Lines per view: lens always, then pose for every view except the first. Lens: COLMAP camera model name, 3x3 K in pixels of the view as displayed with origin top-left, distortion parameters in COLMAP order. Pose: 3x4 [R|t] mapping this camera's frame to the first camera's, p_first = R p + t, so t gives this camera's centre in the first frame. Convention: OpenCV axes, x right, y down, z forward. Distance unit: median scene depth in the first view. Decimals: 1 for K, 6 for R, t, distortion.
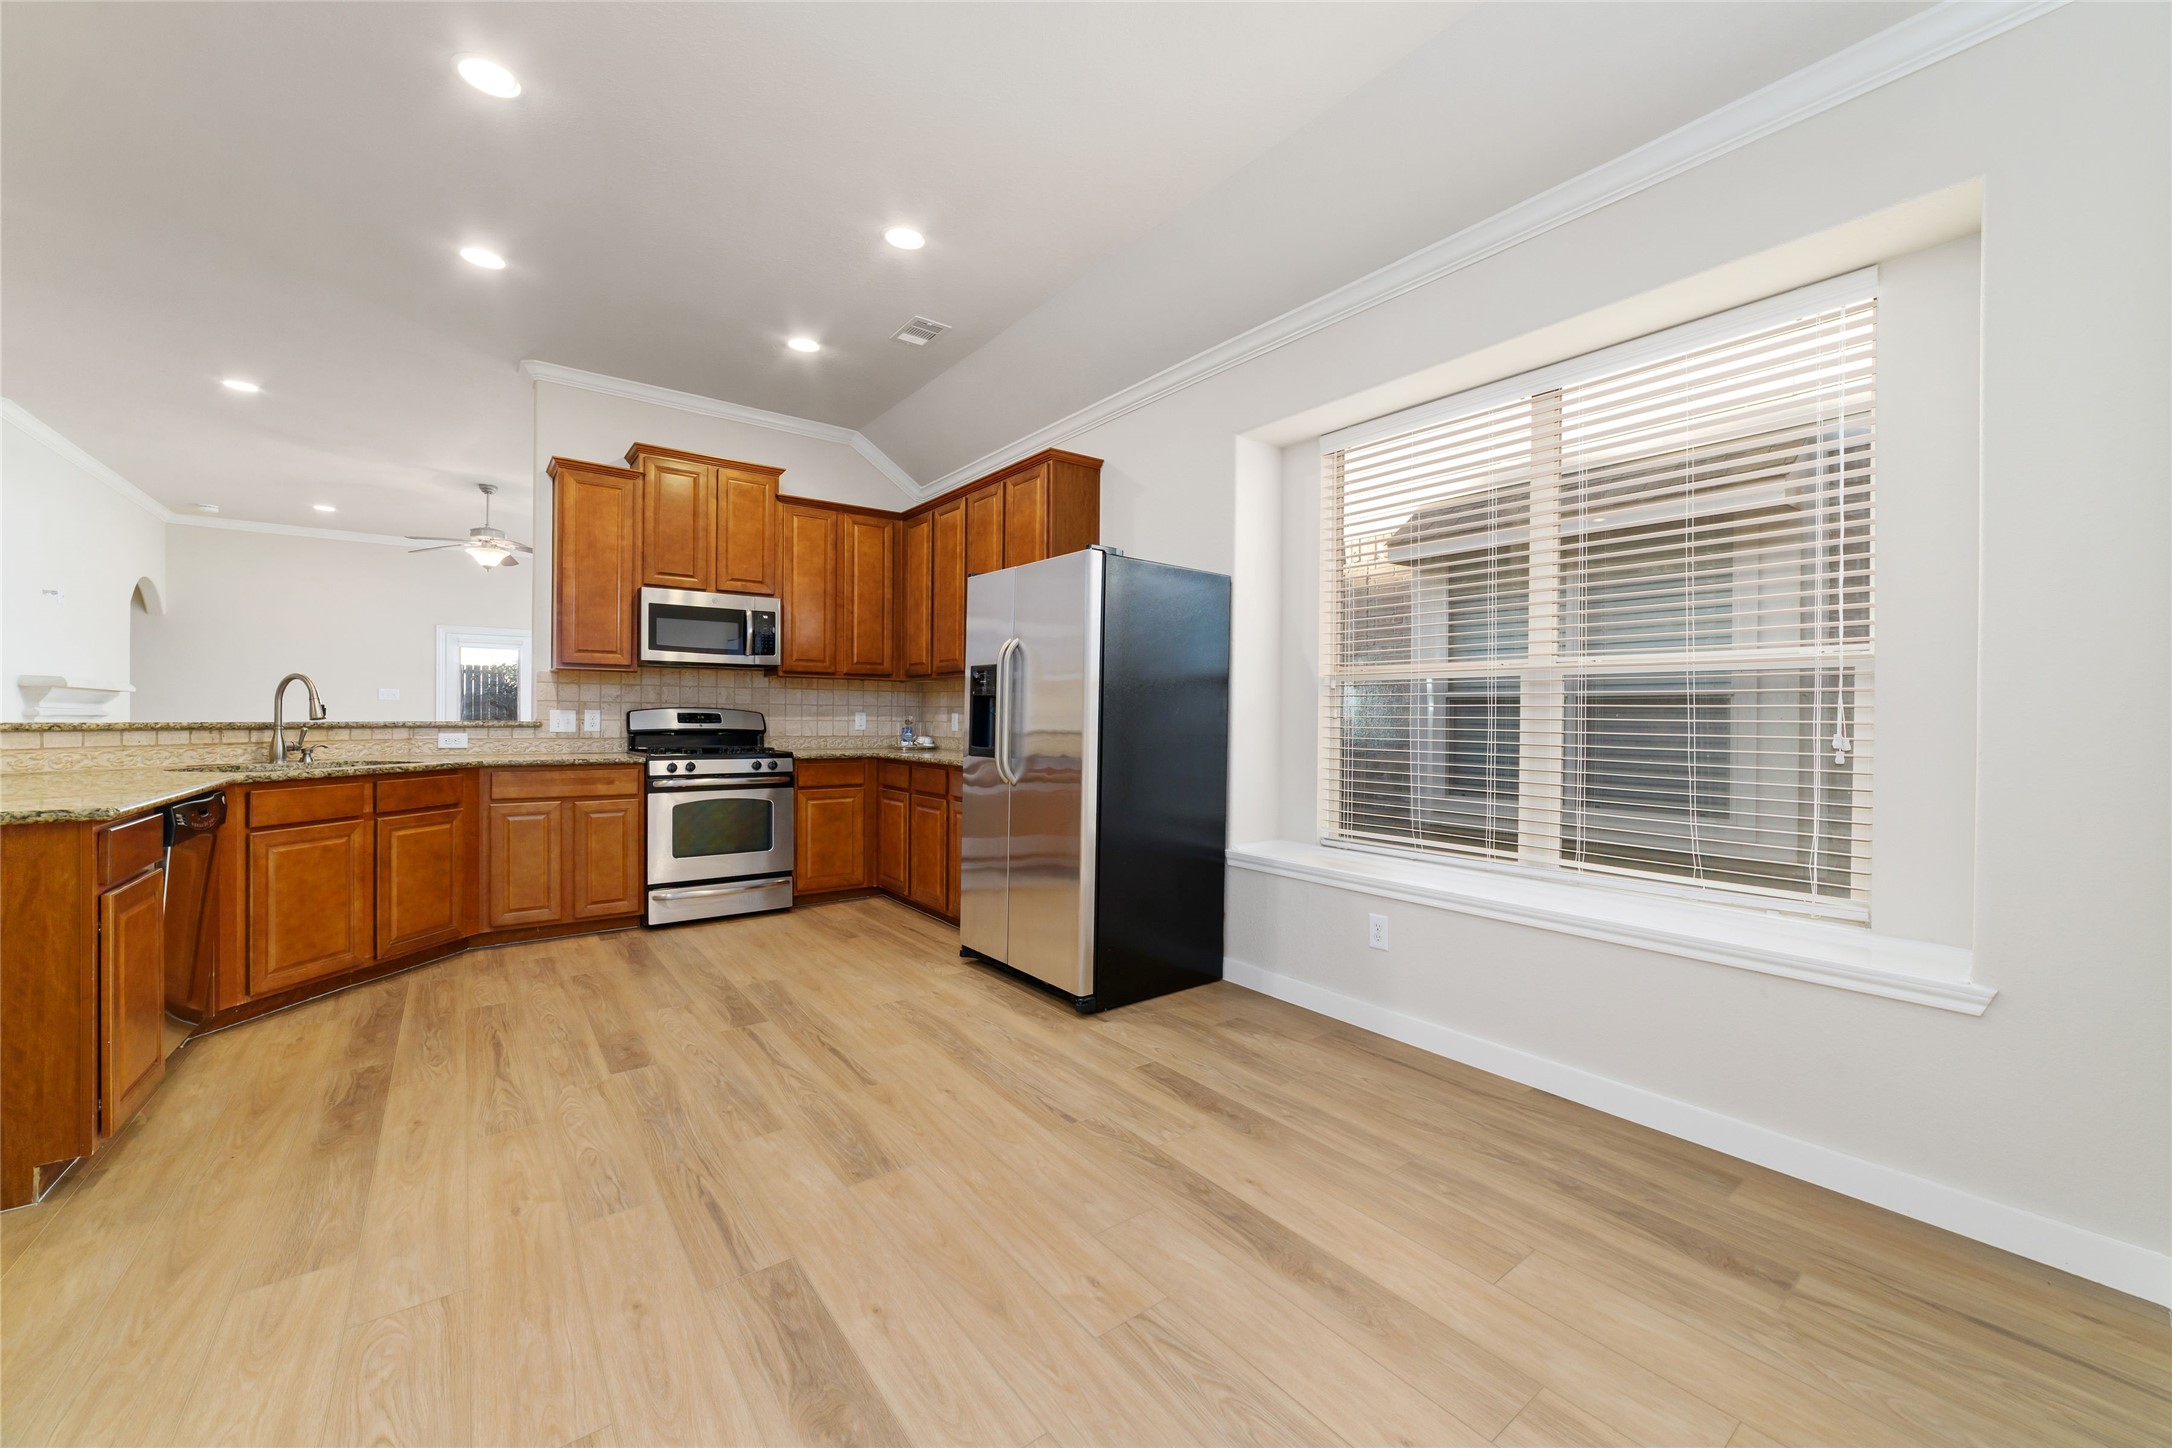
lens RADIAL K [[831.3, 0, 1086.2], [0, 831.3, 718.1], [0, 0, 1]] dist [-0.020093, 0.006206]
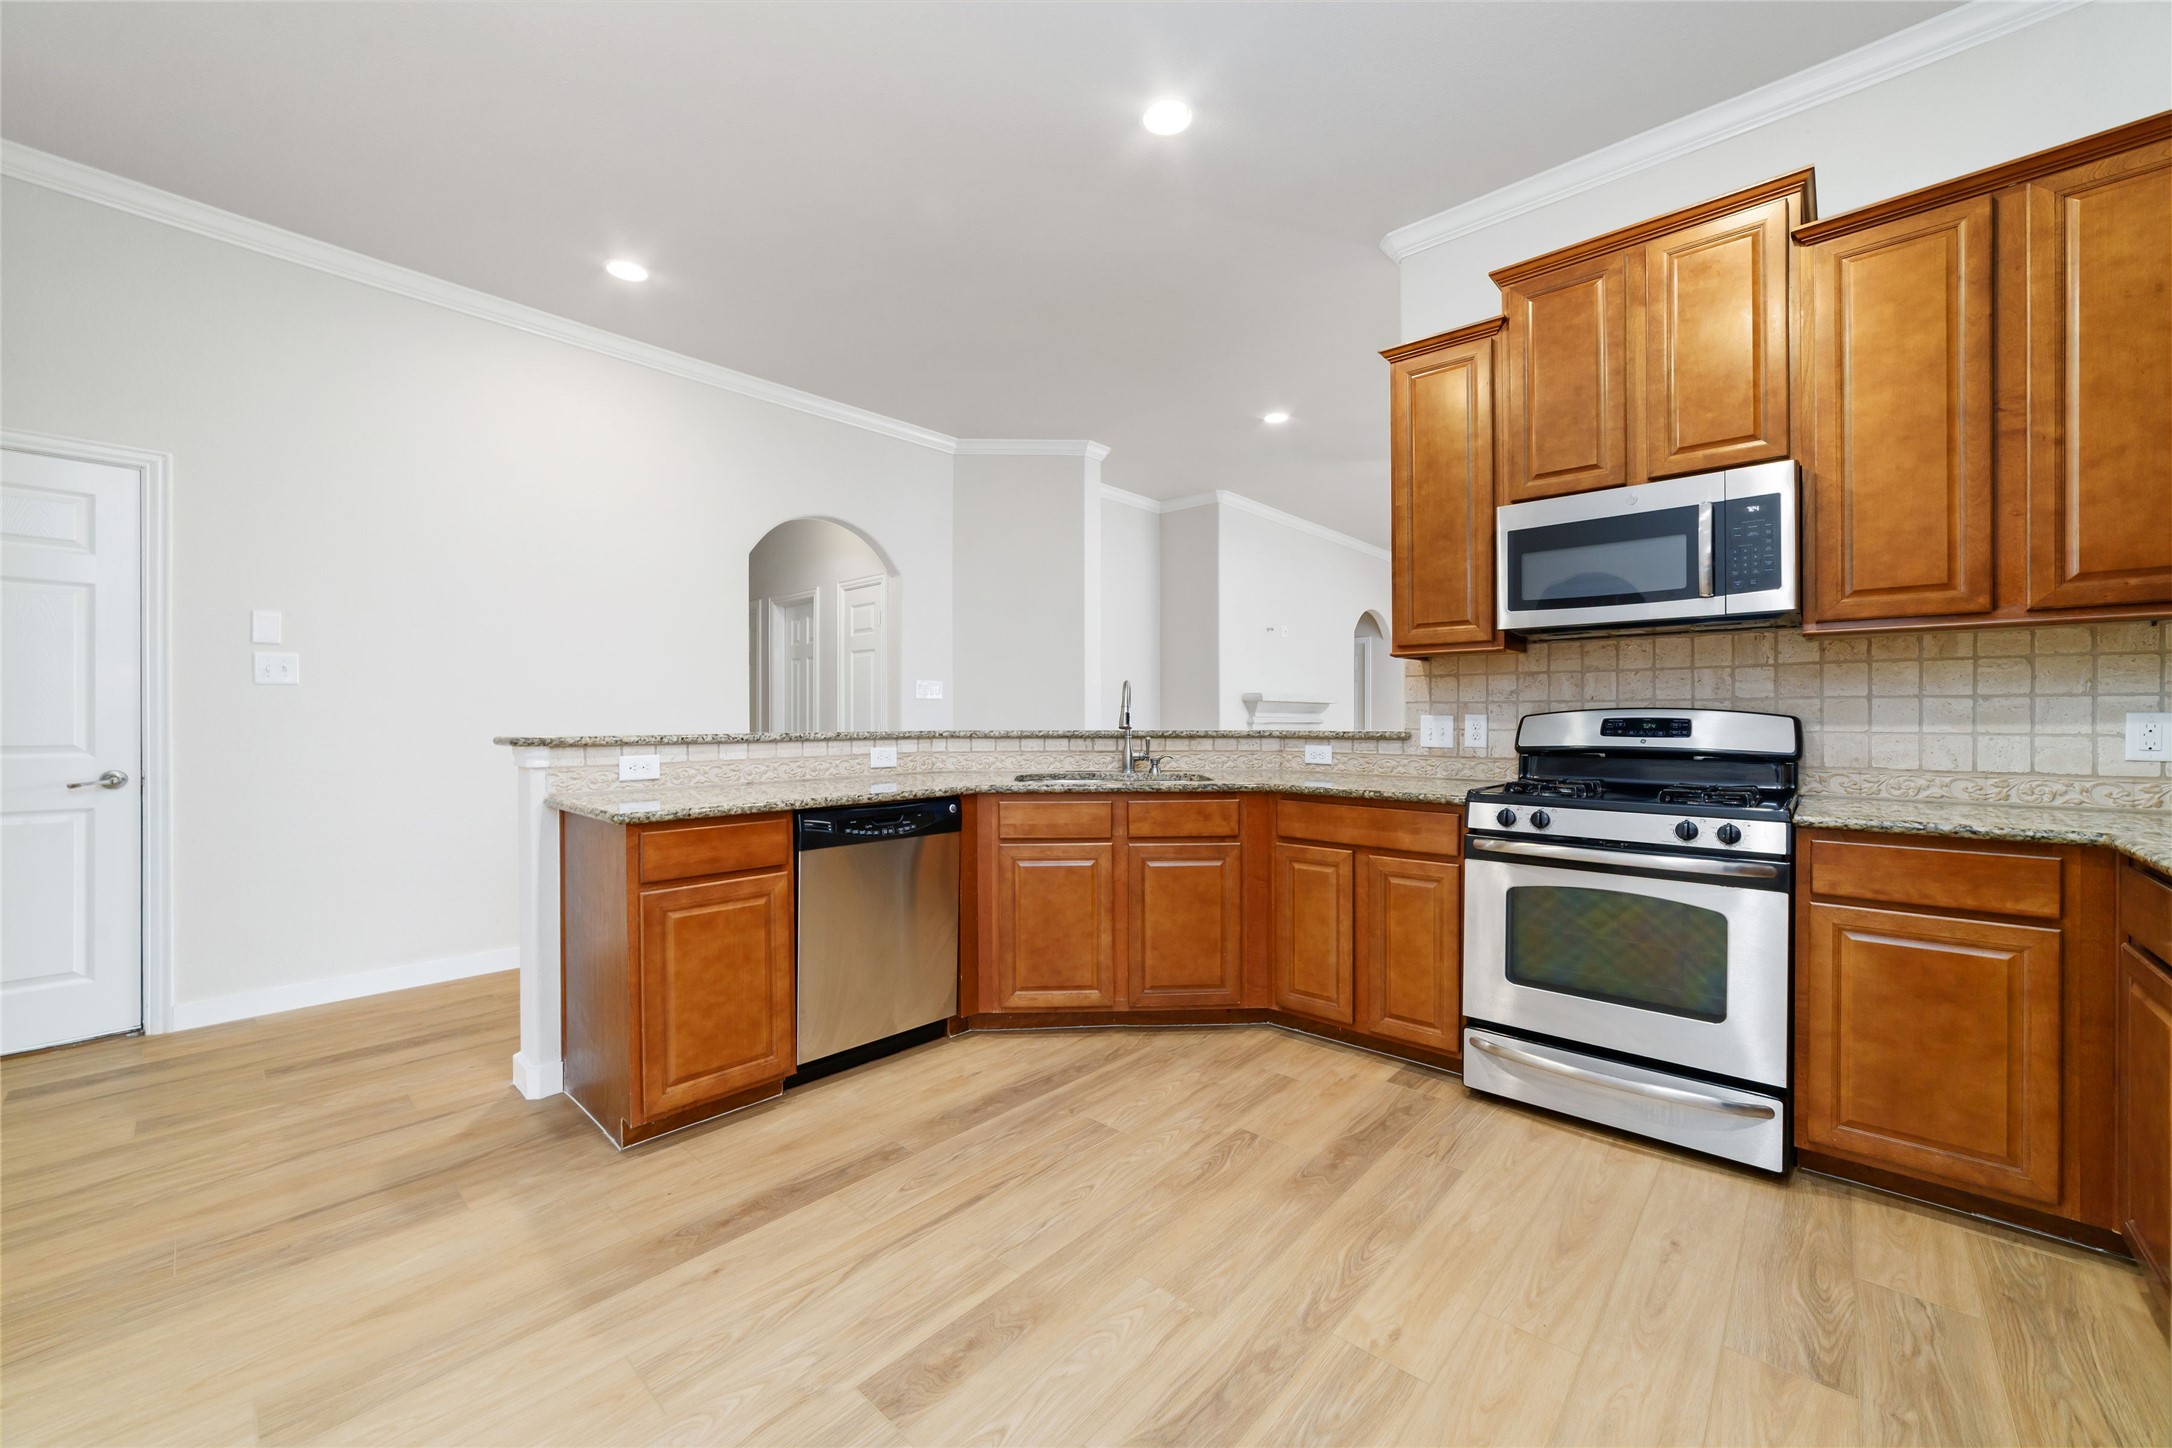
lens RADIAL K [[831.3, 0, 1091.8], [0, 831.3, 719.3], [0, 0, 1]] dist [-0.020093, 0.006206]
pose [[0.182427, -0.005432, -0.983204, -0.007911], [0.001172, 0.999985, -0.005308, -0.004294], [0.983219, -0.000184, 0.182431, 0.764094]]
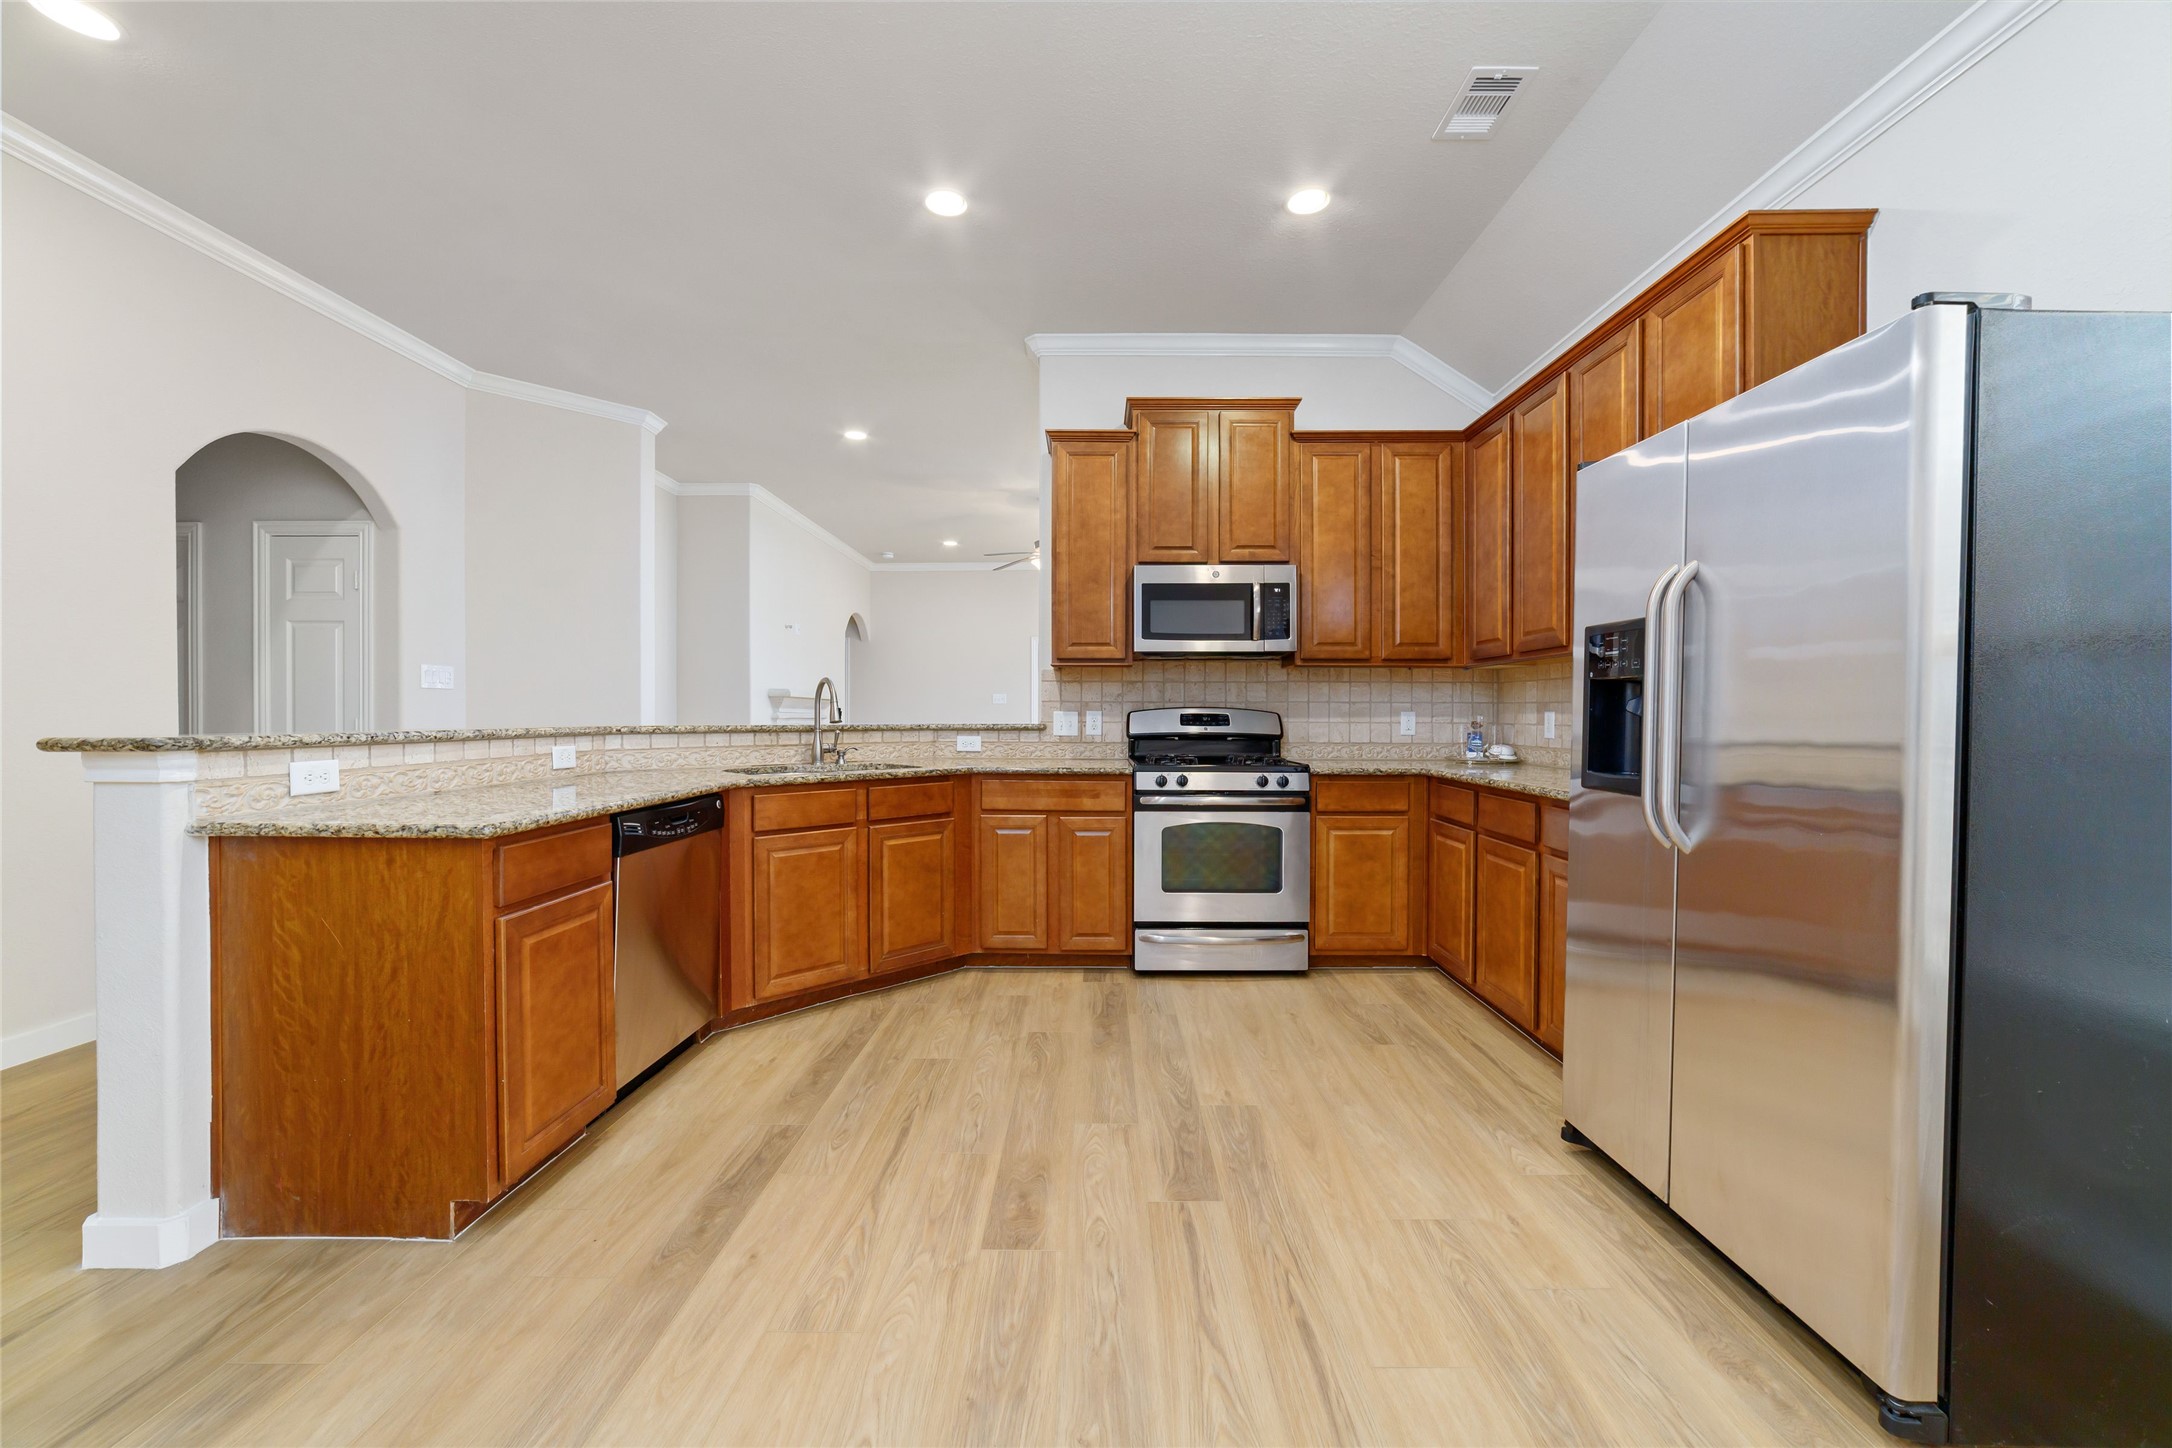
lens RADIAL K [[831.3, 0, 1088.8], [0, 831.3, 718.4], [0, 0, 1]] dist [-0.020093, 0.006206]
pose [[0.788826, -0.002472, -0.614611, -0.063814], [0.003514, 0.999994, 0.000487, -0.003284], [0.614606, -0.002544, 0.788830, 0.376390]]
